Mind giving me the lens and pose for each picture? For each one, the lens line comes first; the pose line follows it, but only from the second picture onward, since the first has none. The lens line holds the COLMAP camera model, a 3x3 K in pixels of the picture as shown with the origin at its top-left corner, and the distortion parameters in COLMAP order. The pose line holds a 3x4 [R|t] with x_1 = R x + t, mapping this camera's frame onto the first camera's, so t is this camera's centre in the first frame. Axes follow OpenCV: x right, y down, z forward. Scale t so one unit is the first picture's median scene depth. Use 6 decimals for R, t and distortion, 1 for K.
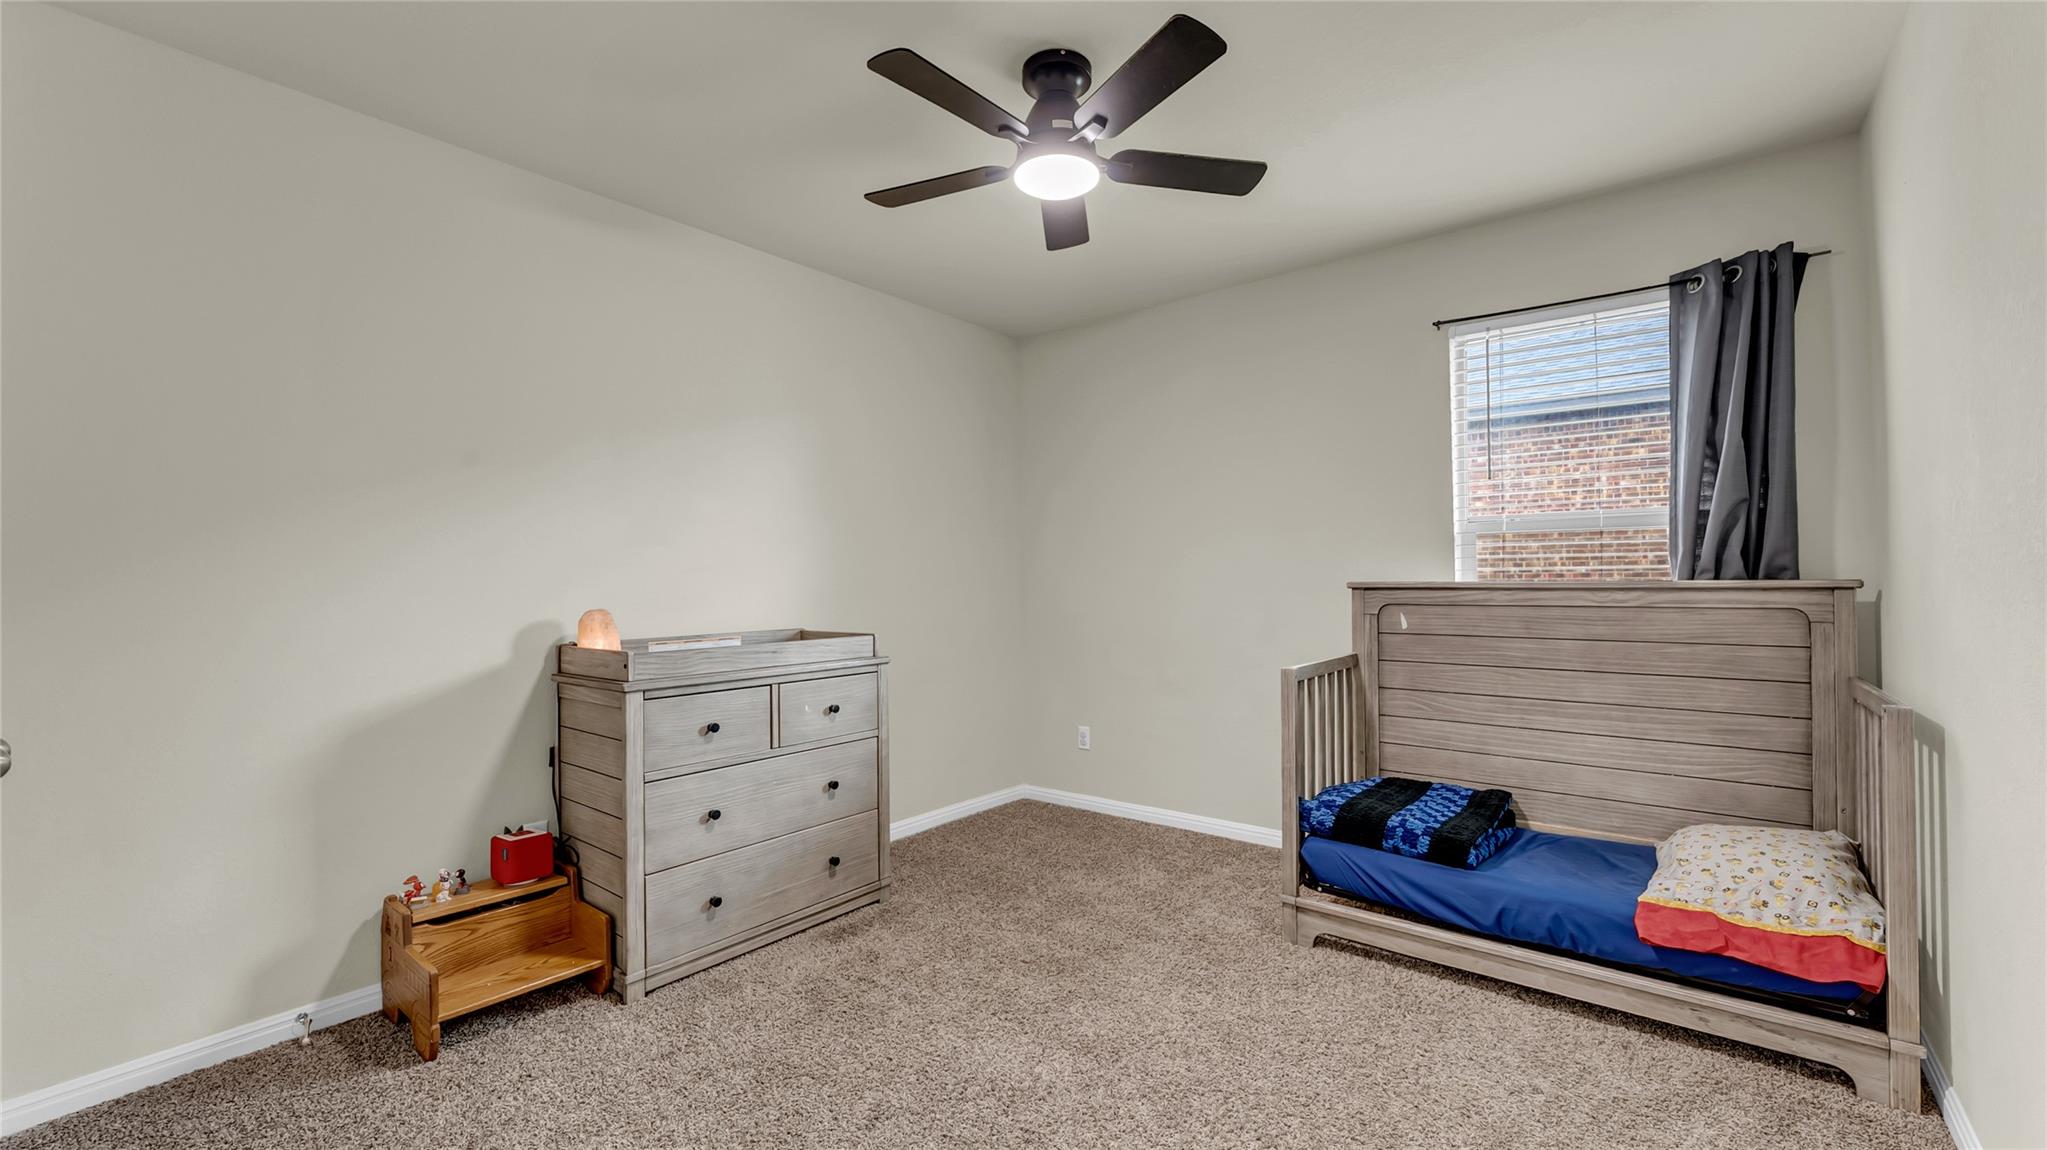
lens RADIAL K [[821.8, 0, 1016.8], [0, 821.8, 569.2], [0, 0, 1]] dist [-0.002139, -0.000172]
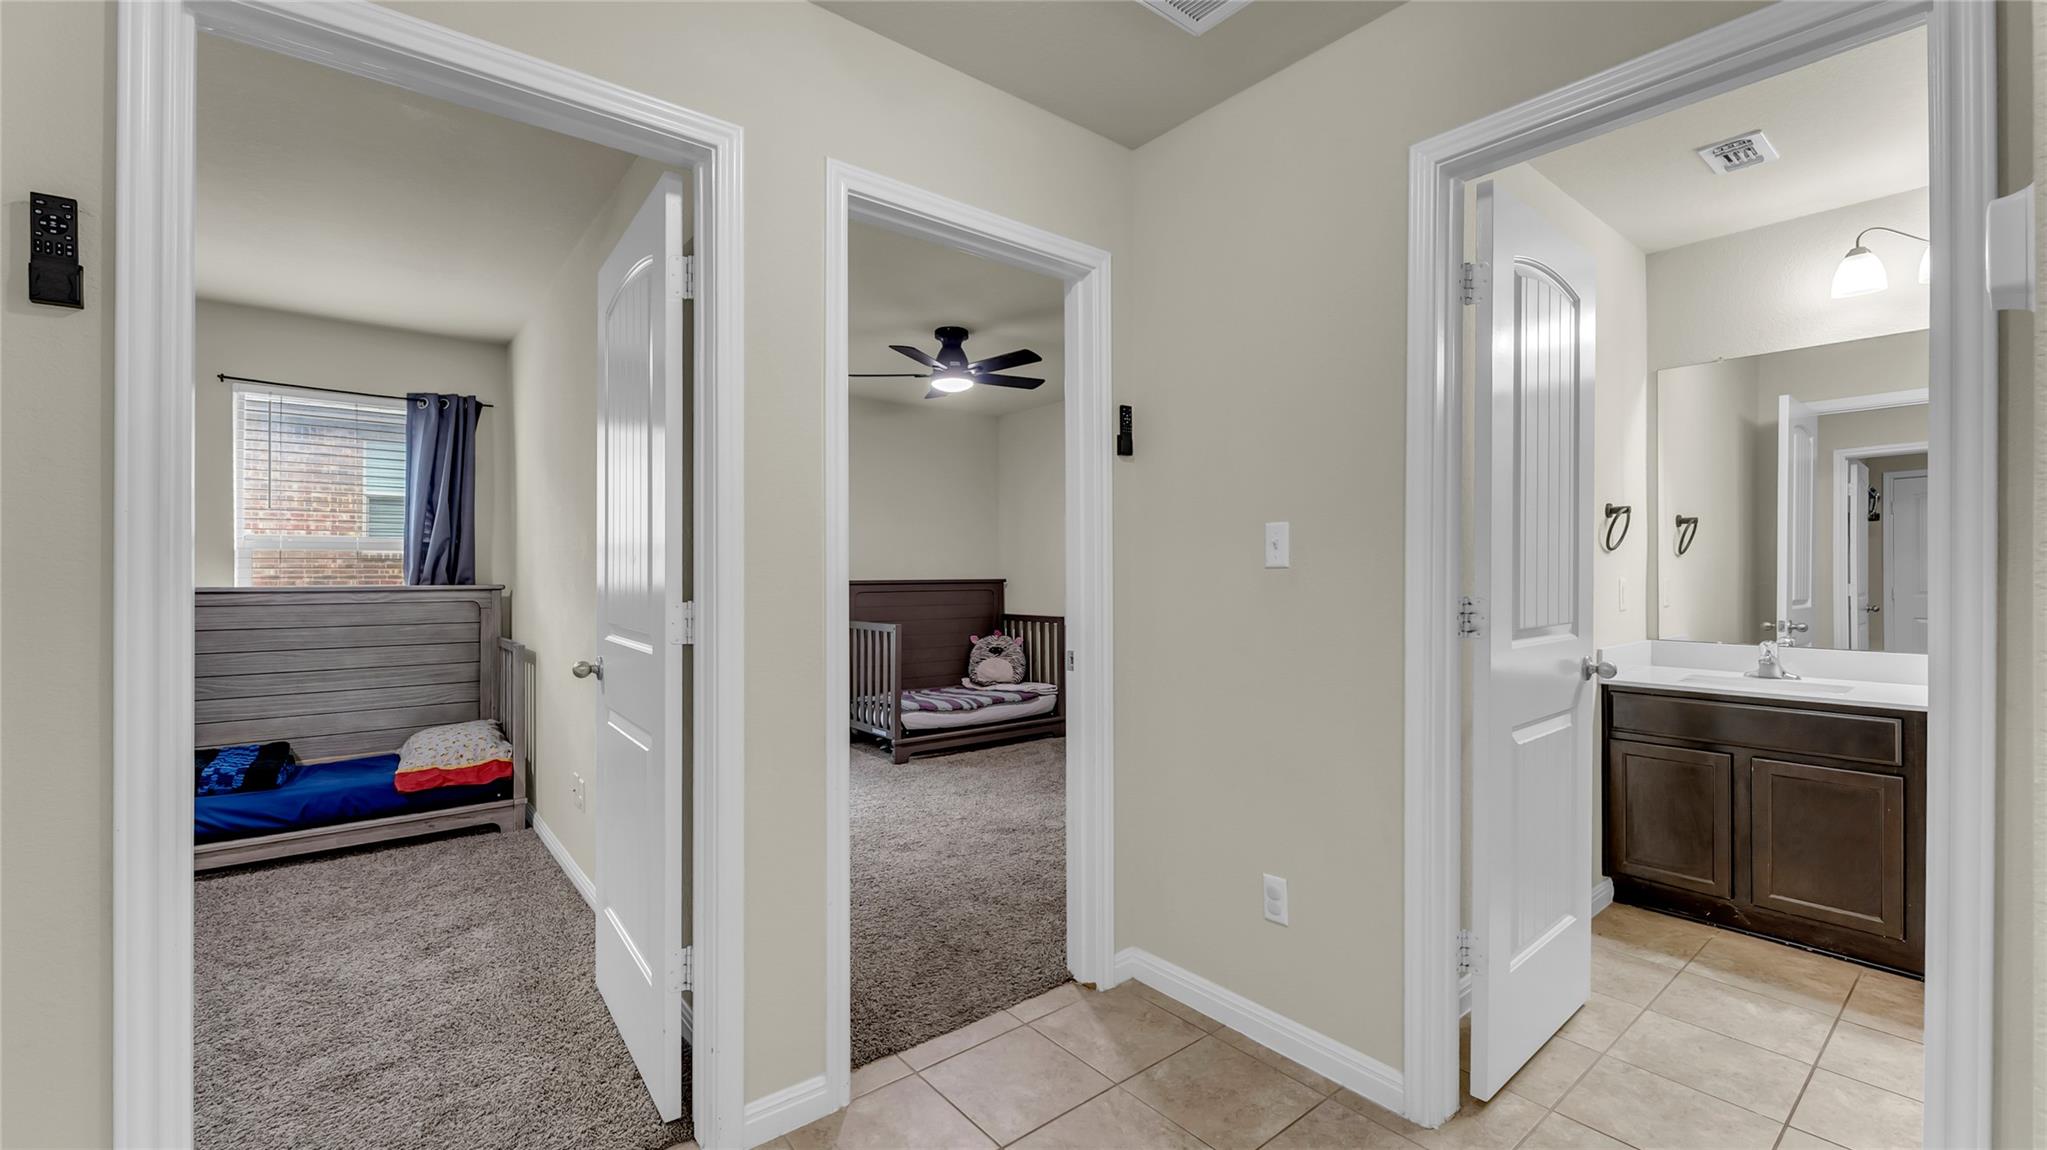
lens RADIAL K [[821.8, 0, 1023.5], [0, 821.8, 575.0], [0, 0, 1]] dist [-0.000931, -0.000084]
pose [[0.194289, 0.006589, 0.980922, -0.564226], [-0.012983, 0.999907, -0.004145, -0.016465], [-0.980858, -0.011930, 0.194357, -0.514724]]
